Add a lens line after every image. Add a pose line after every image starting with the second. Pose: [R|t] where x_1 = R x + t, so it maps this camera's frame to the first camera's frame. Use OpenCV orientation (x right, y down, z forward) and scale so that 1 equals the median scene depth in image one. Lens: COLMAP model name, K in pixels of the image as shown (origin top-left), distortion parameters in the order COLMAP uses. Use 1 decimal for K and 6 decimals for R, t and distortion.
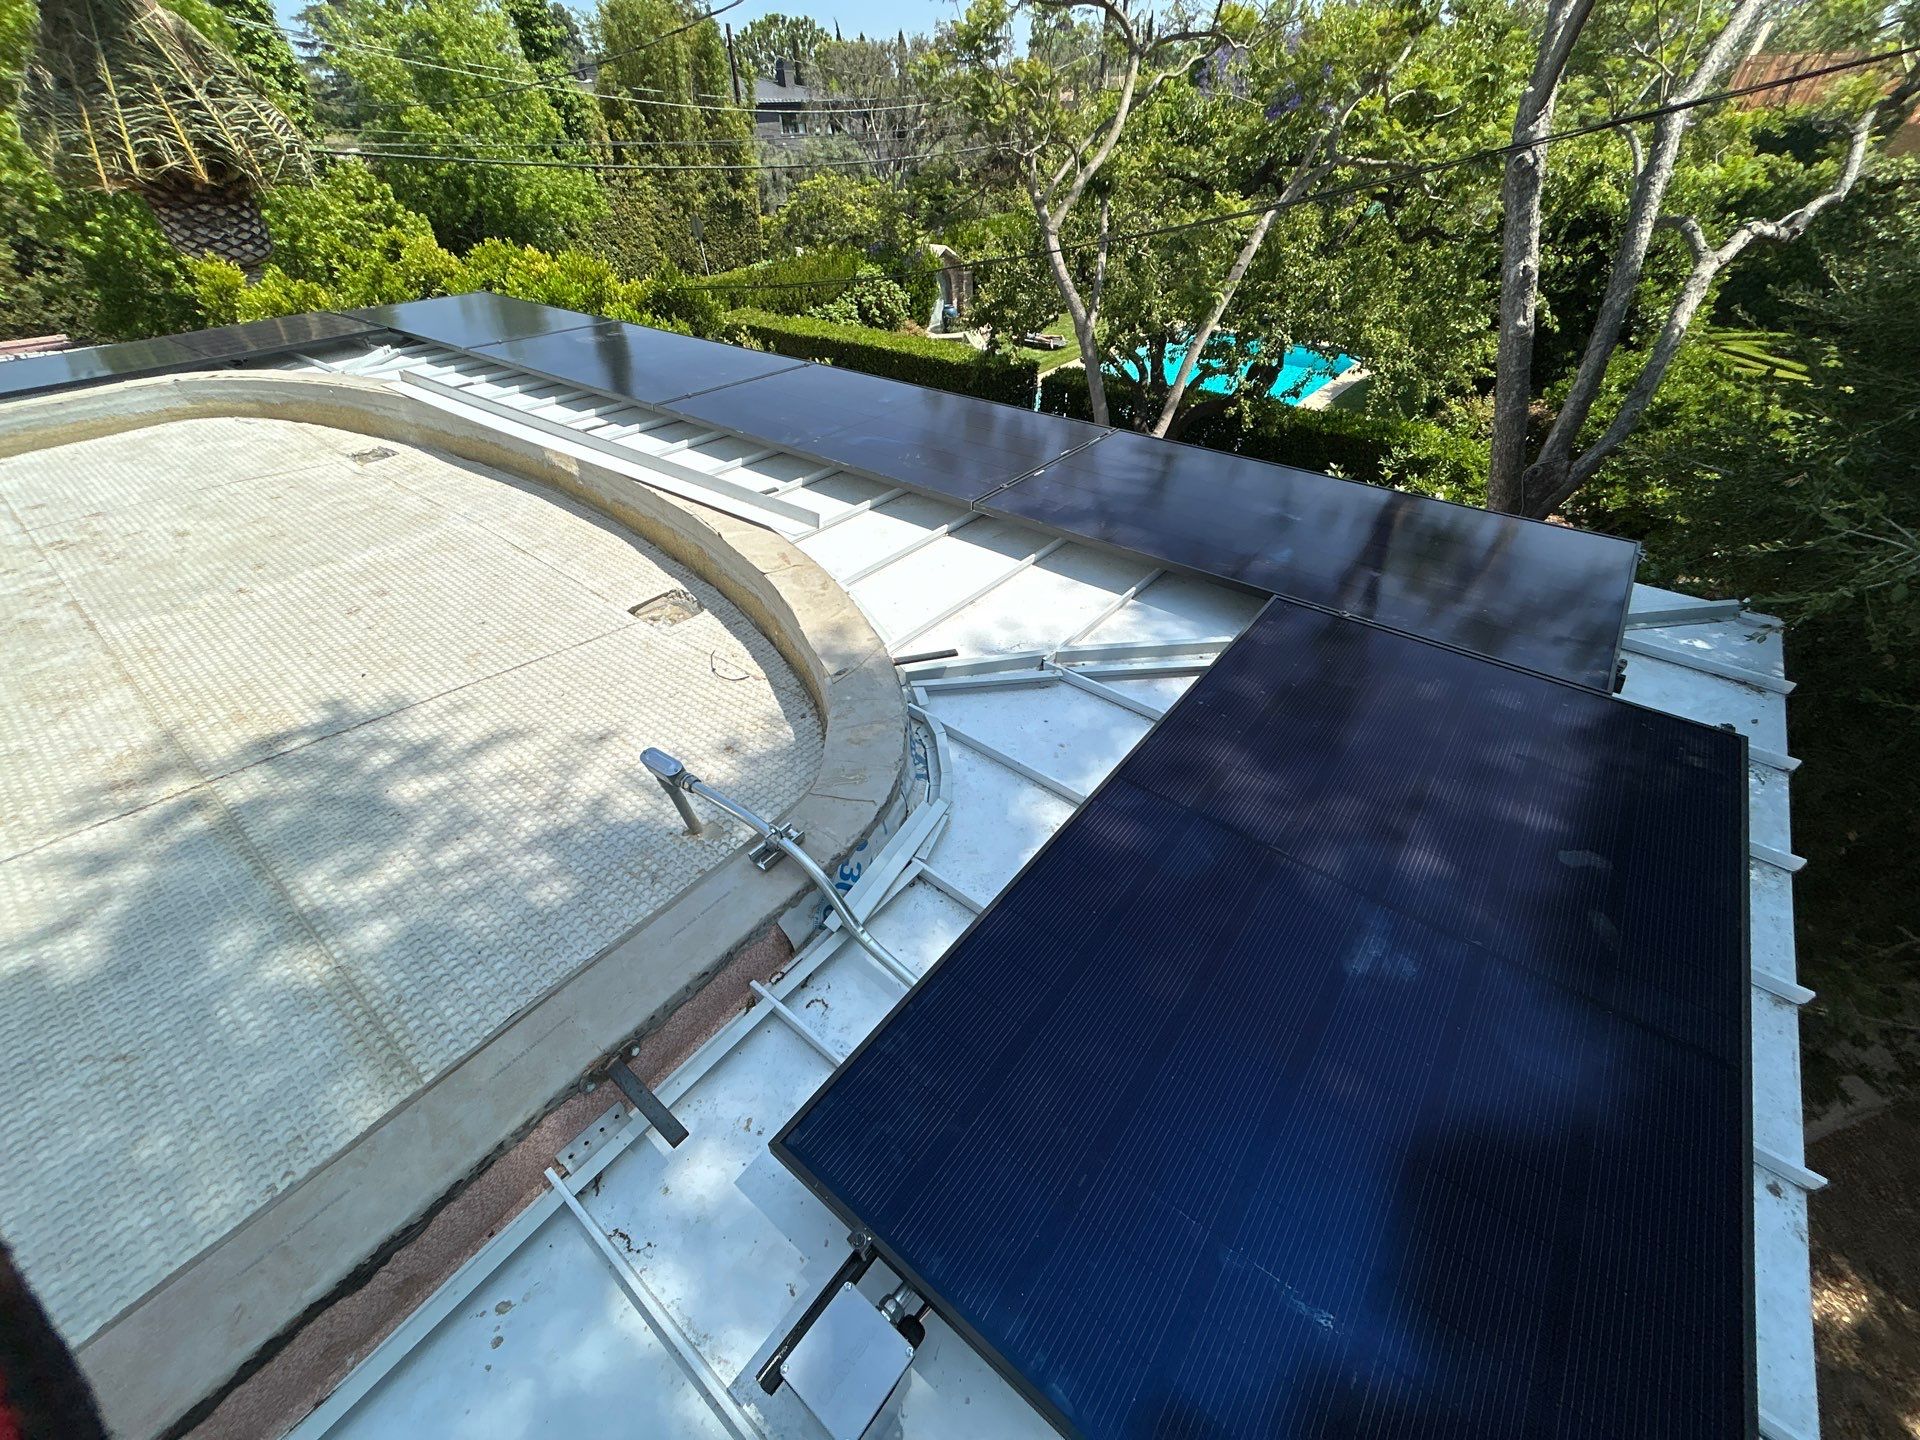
lens RADIAL K [[768.5, 0, 957.4], [0, 768.5, 720.9], [0, 0, 1]] dist [-0.000720, 0.000626]
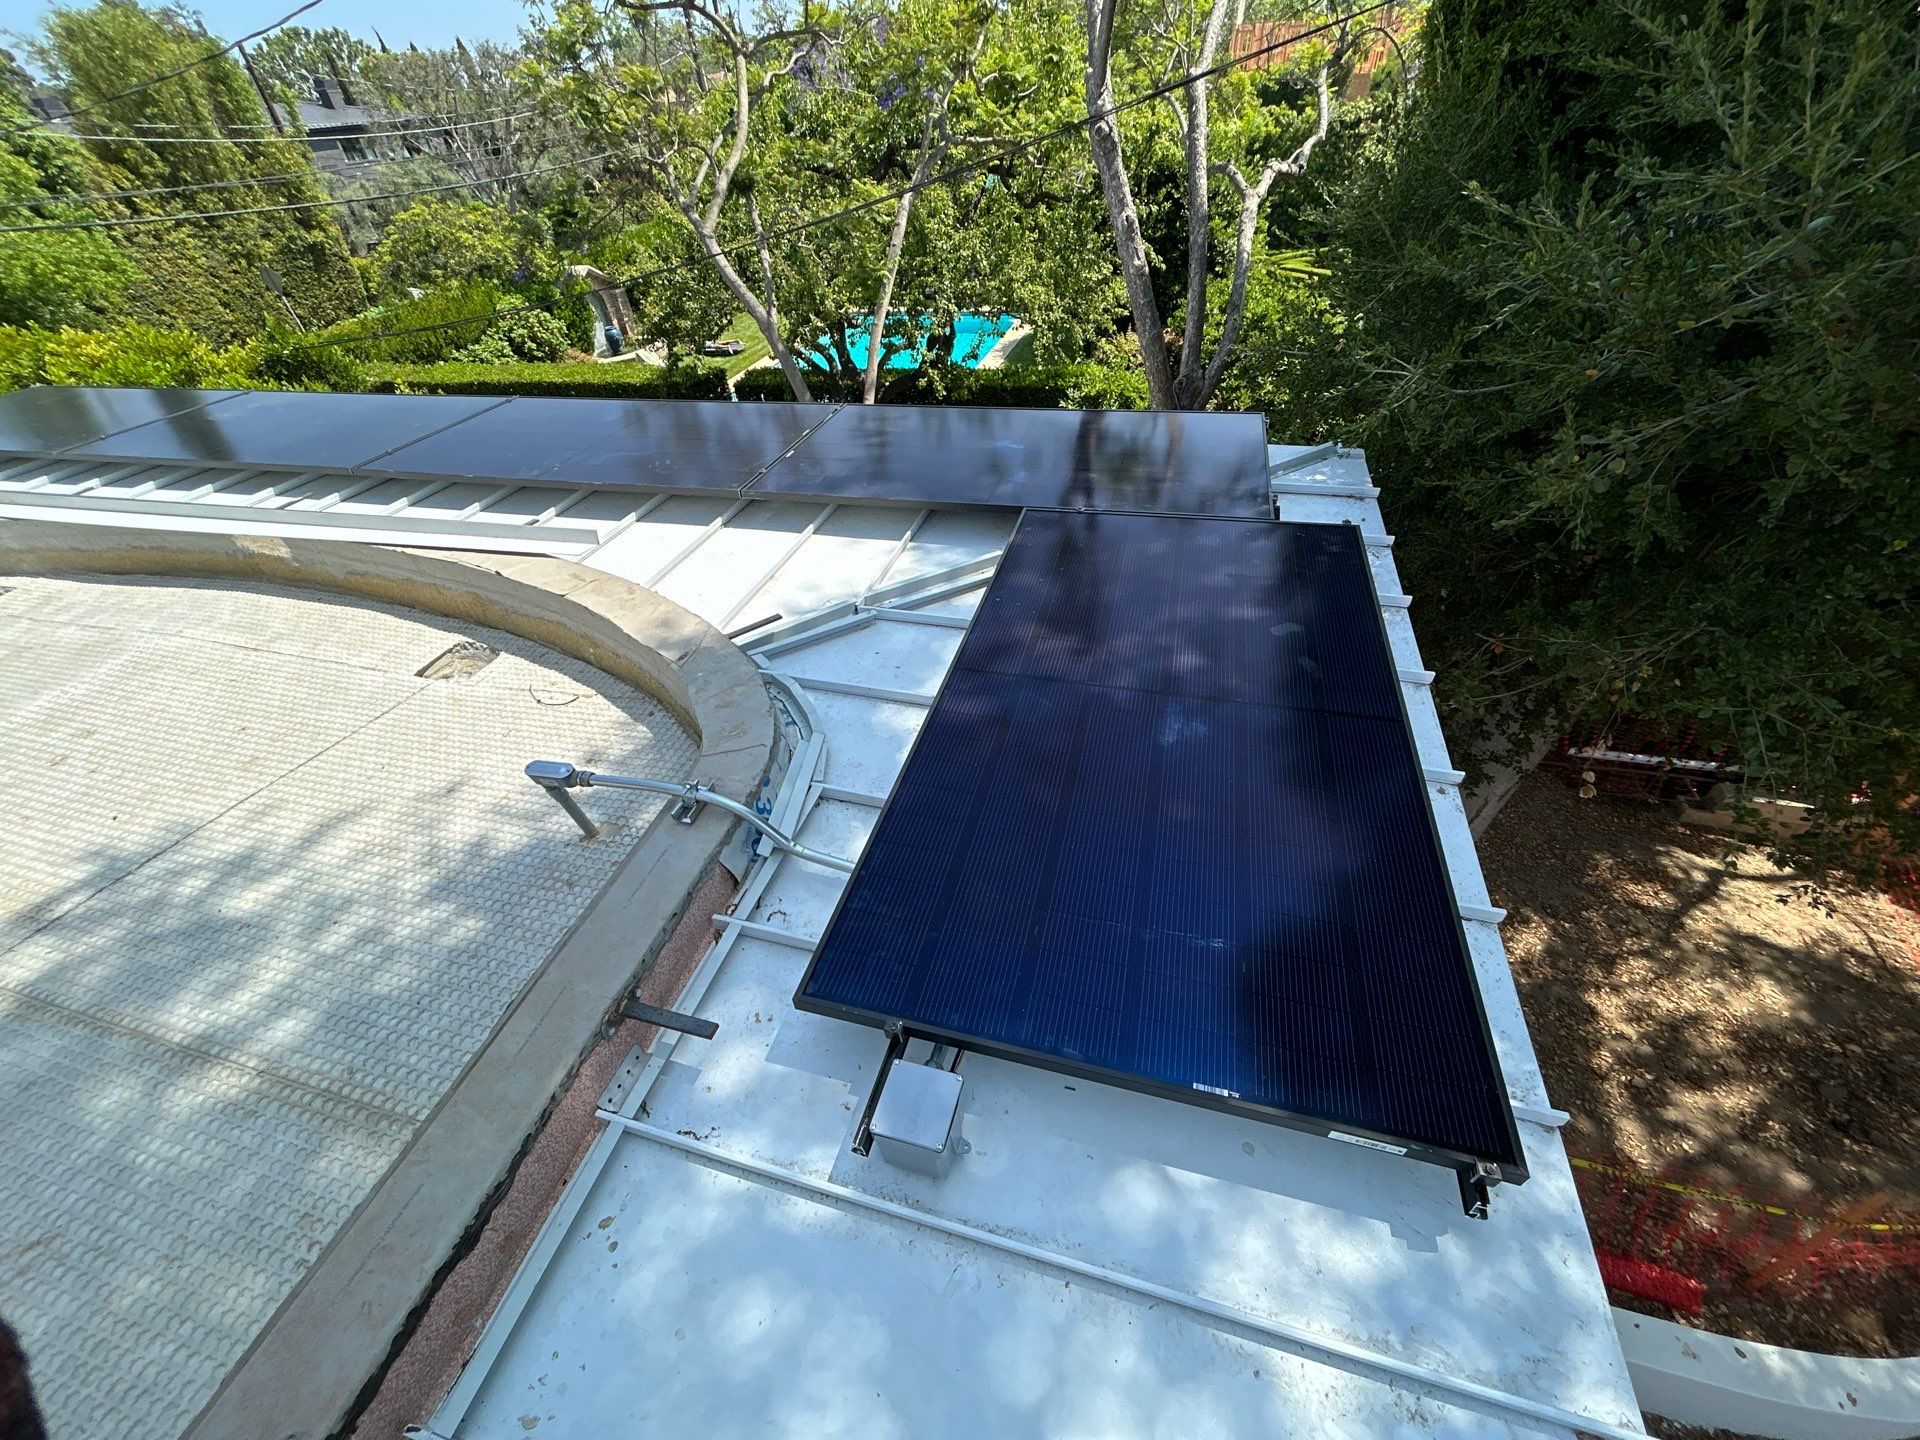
lens RADIAL K [[770.5, 0, 957.7], [0, 770.5, 719.9], [0, 0, 1]] dist [-0.001869, 0.000875]
pose [[0.920728, -0.284379, 0.267186, -0.053271], [0.283841, 0.957973, 0.041494, 0.040685], [-0.267757, 0.037634, 0.962751, -0.062289]]
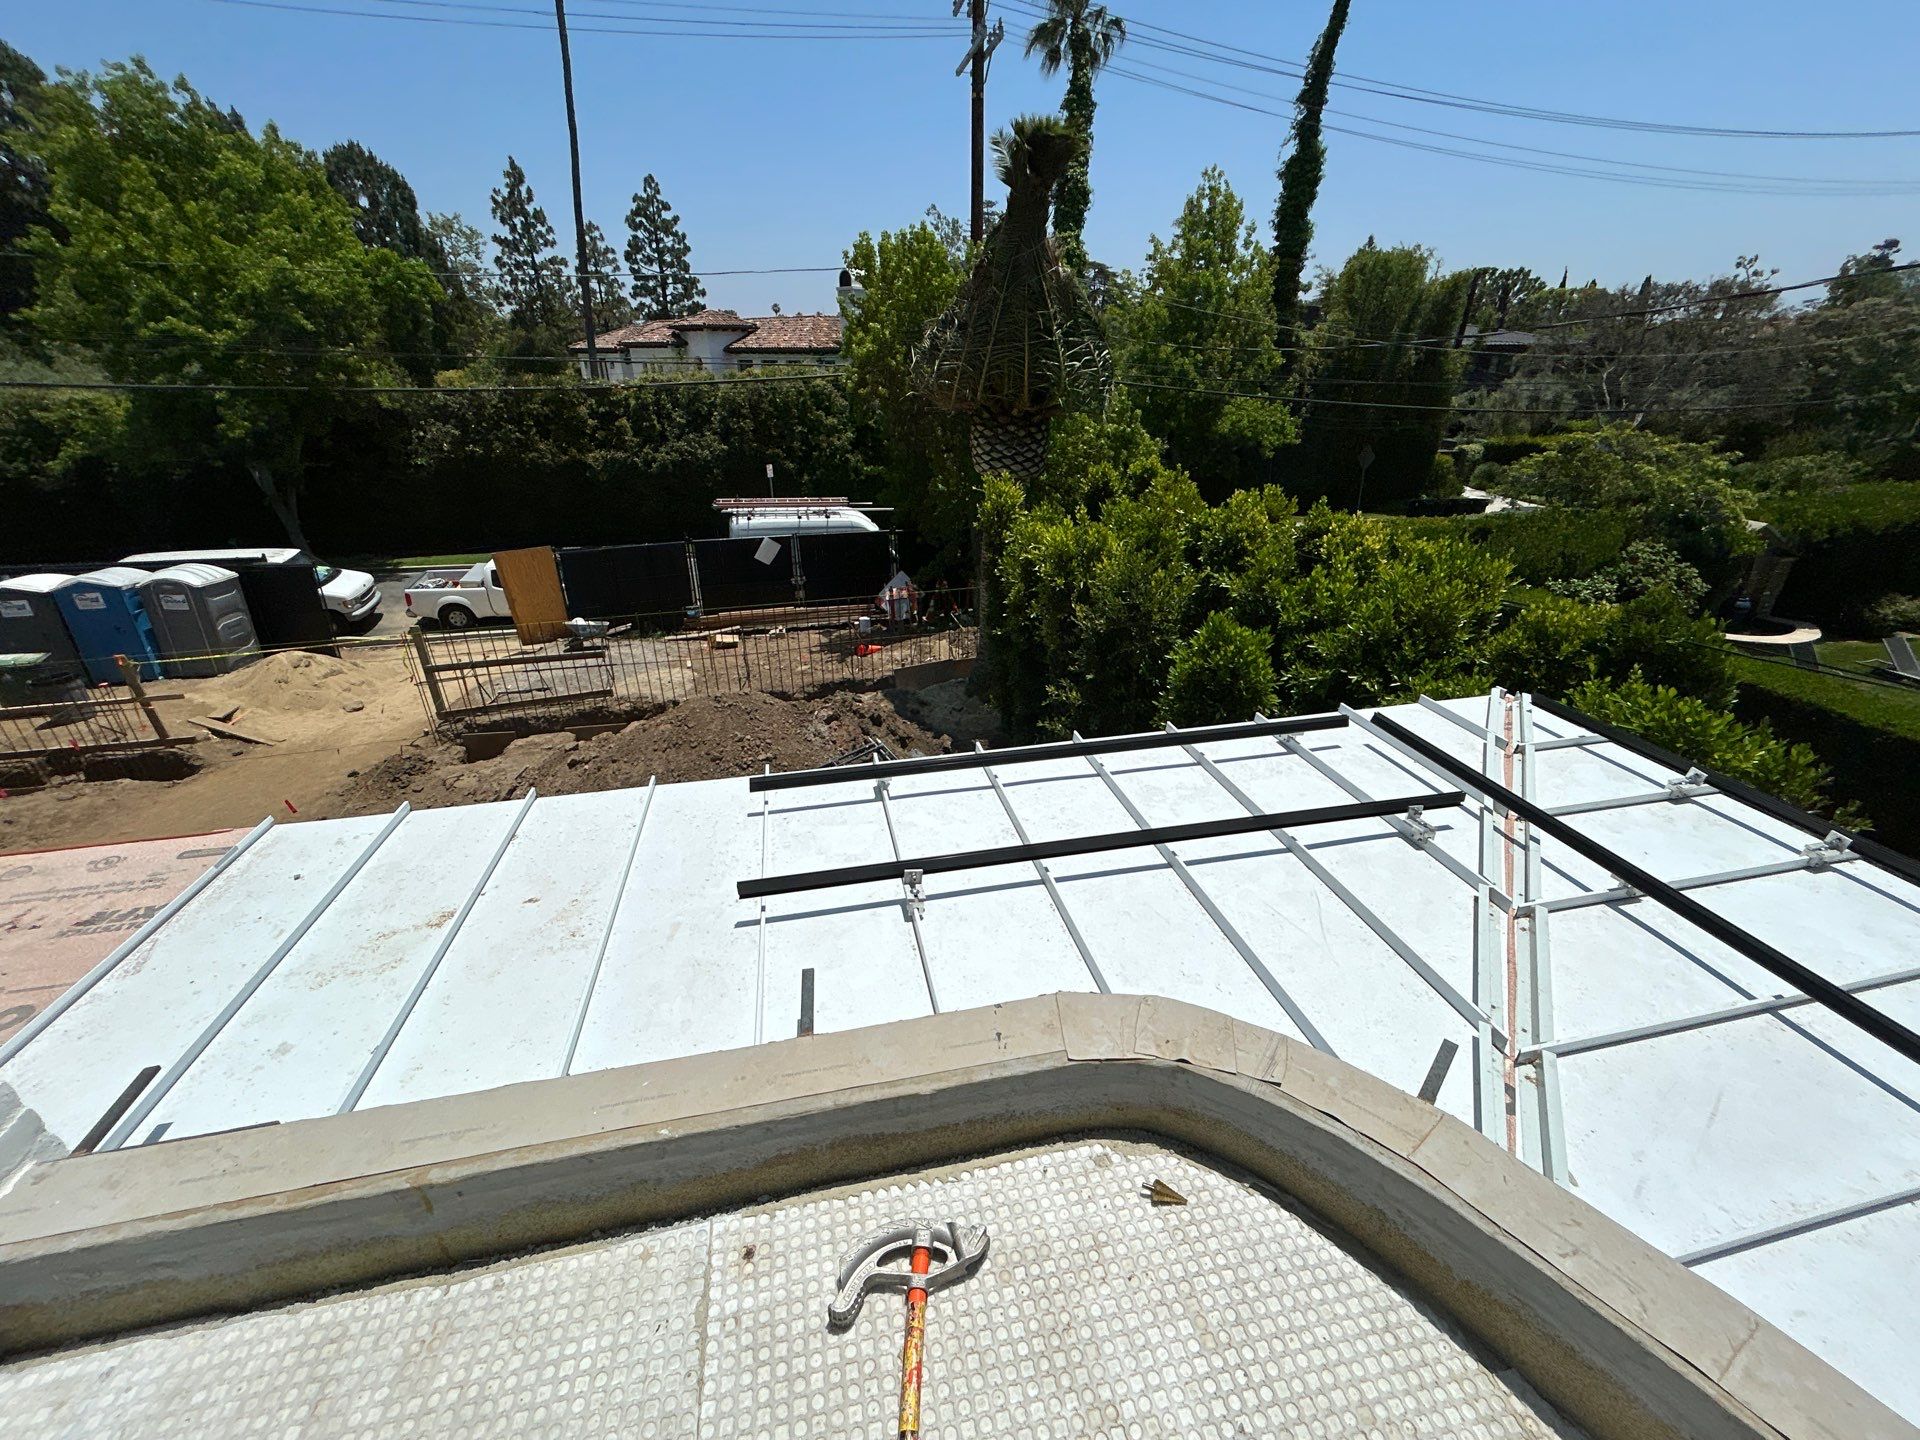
lens RADIAL K [[770.5, 0, 957.7], [0, 770.5, 719.9], [0, 0, 1]] dist [-0.001869, 0.000875]
pose [[0.781552, 0.280066, -0.557440, -1.047030], [-0.396284, 0.913000, -0.096901, -0.537370], [0.481804, 0.296637, 0.824543, 0.645641]]
